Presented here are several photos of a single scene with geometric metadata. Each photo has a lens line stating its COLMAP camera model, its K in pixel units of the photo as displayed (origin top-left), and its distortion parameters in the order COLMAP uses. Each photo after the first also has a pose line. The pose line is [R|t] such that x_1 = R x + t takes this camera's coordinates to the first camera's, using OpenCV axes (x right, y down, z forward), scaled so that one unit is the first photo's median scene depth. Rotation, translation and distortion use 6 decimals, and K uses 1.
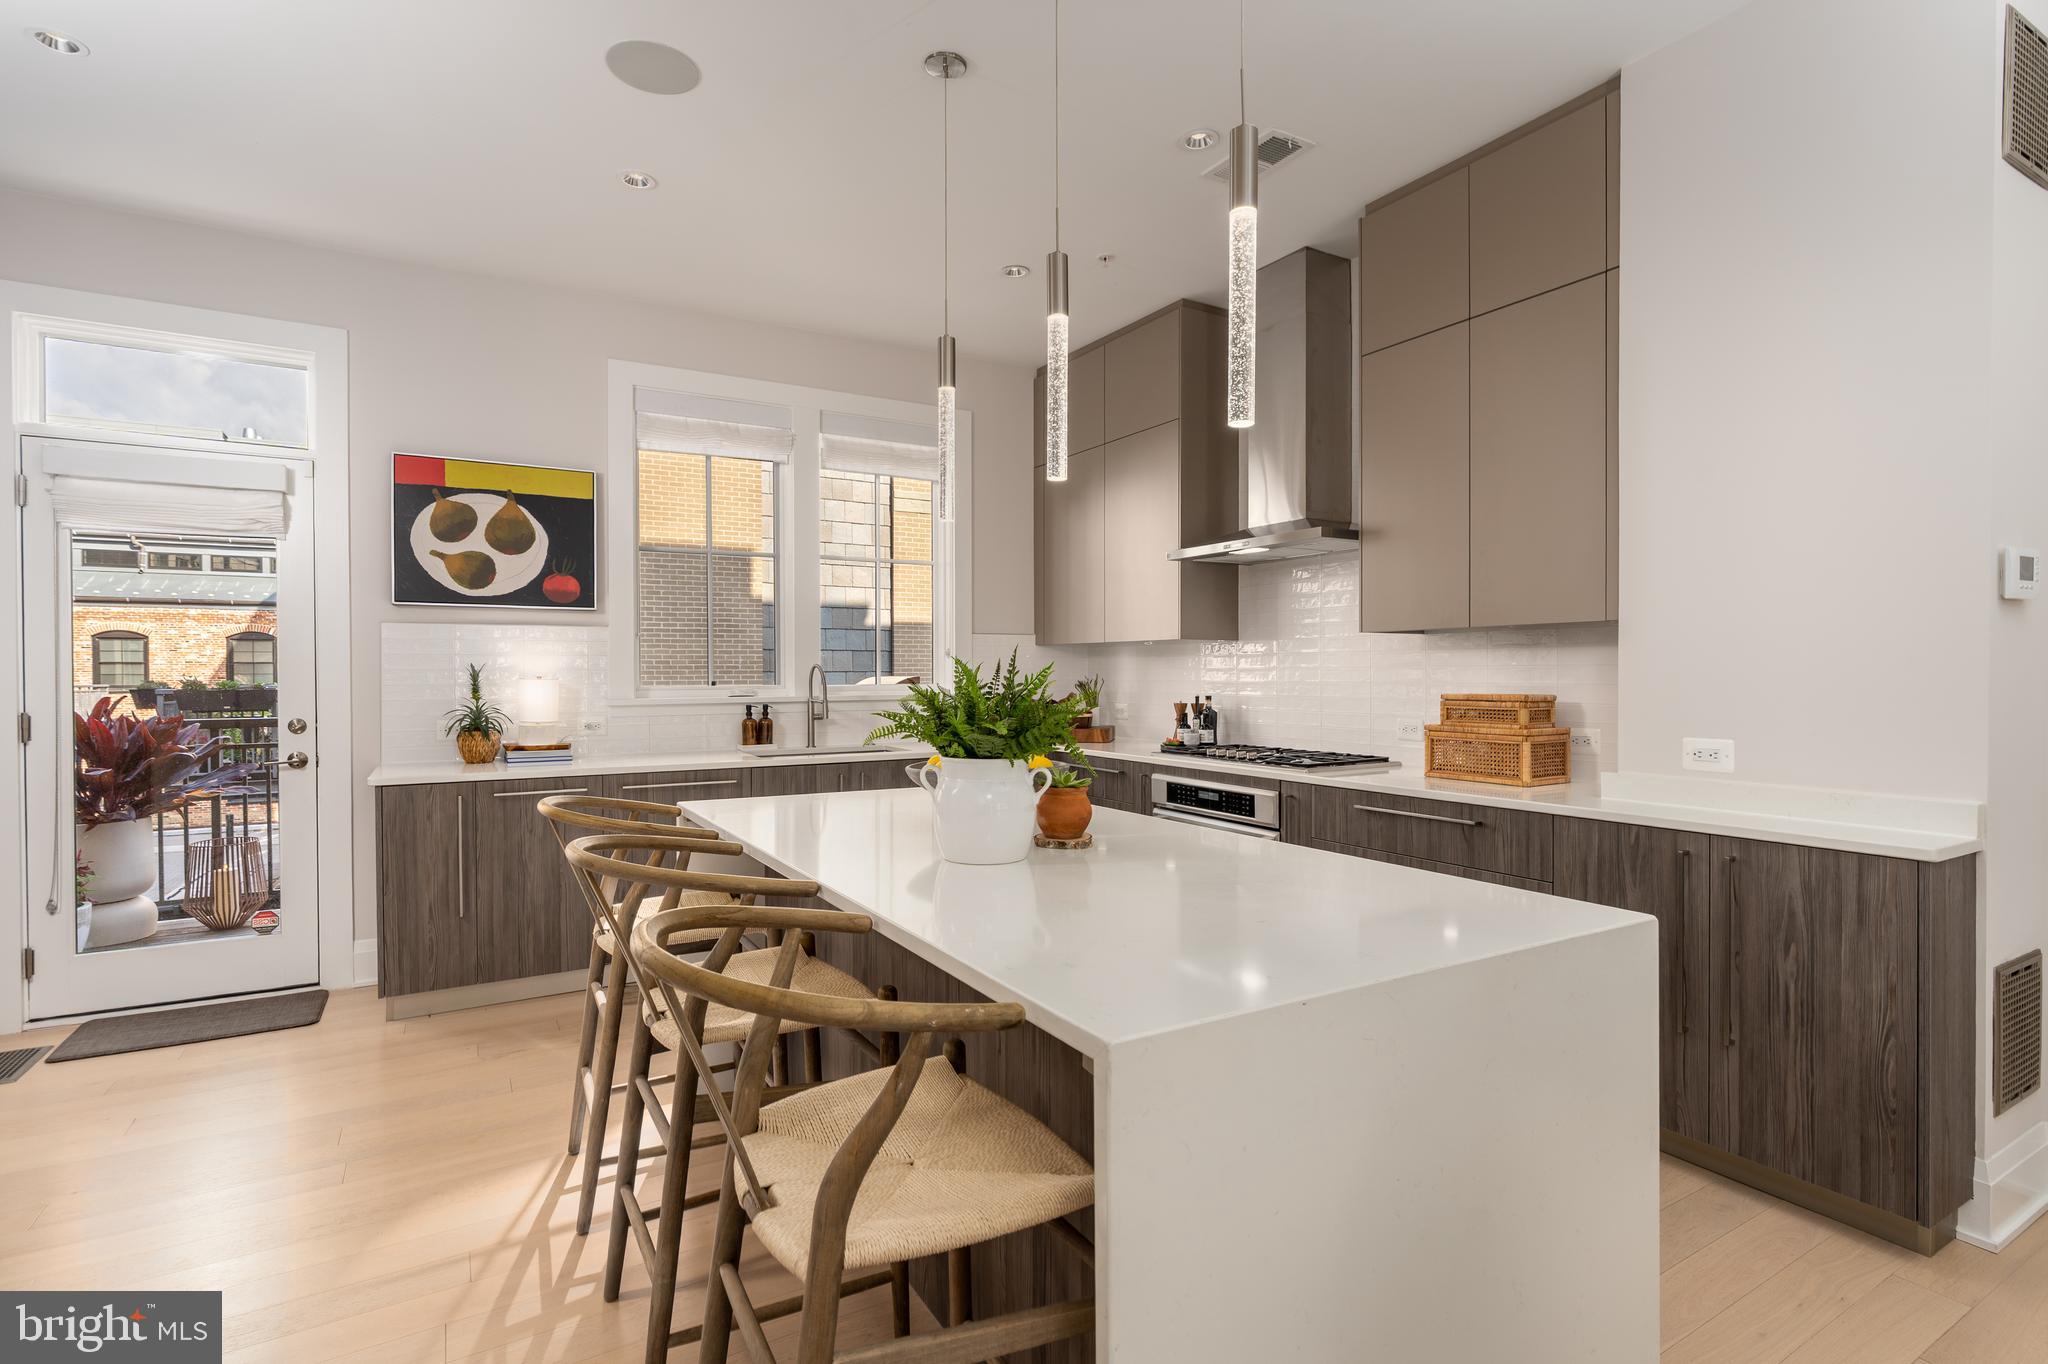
lens RADIAL K [[979.3, 0, 1018.0], [0, 979.3, 680.0], [0, 0, 1]] dist [0.002478, 0.000292]
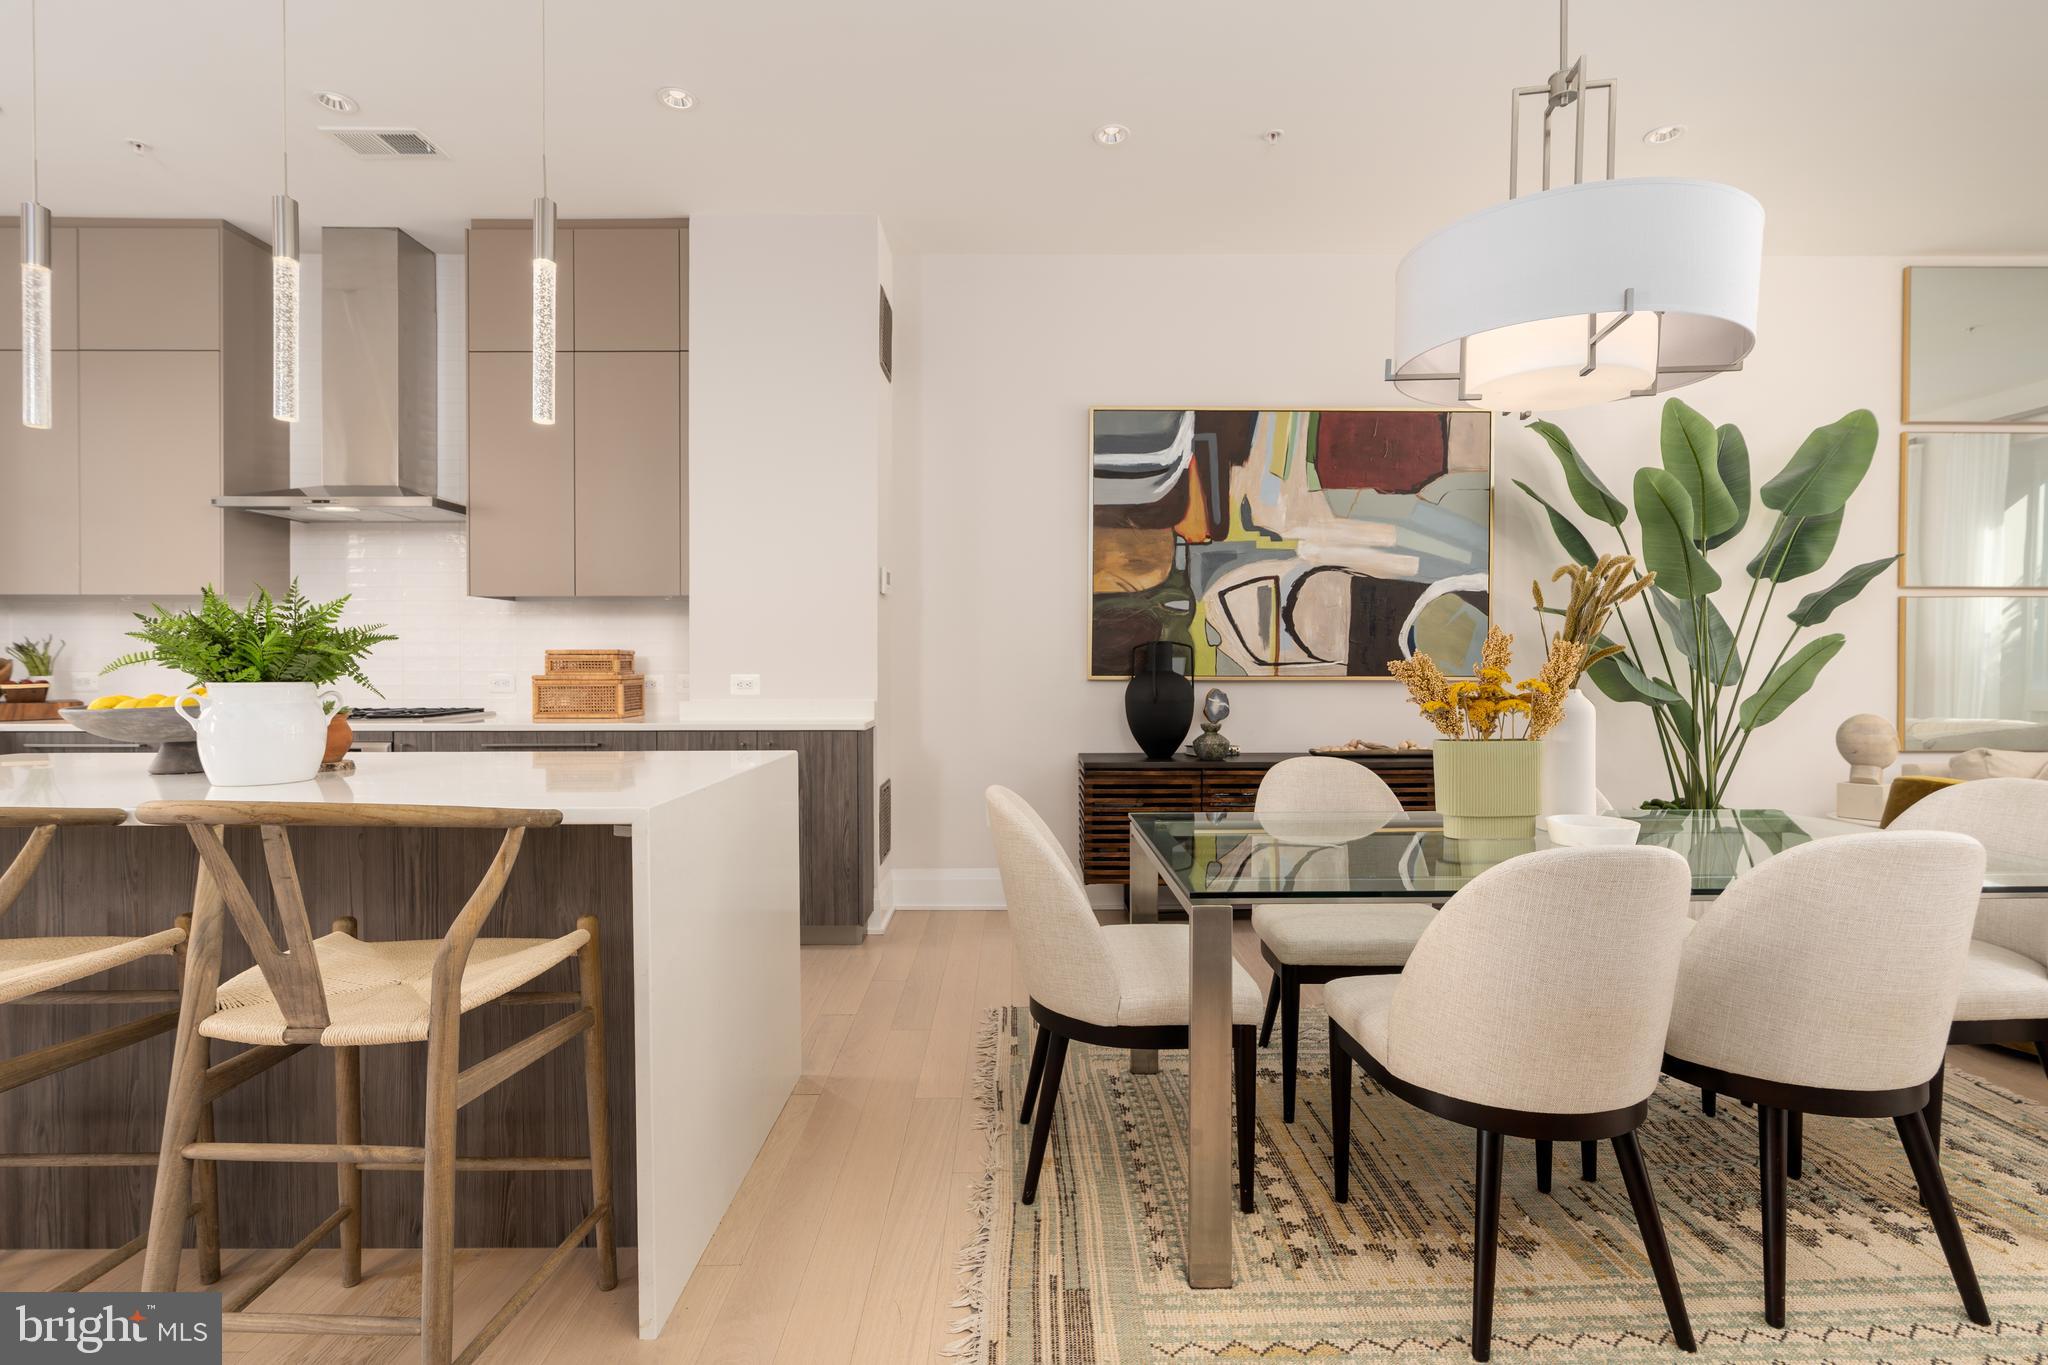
lens RADIAL K [[1008.2, 0, 1024.0], [0, 1008.2, 682.5], [0, 0, 1]] dist [-0.002582, -0.000488]
pose [[0.496602, -0.013592, 0.867872, -0.295896], [0.007815, 0.999907, 0.011189, 0.037455], [-0.867943, 0.001226, 0.496662, -0.112712]]
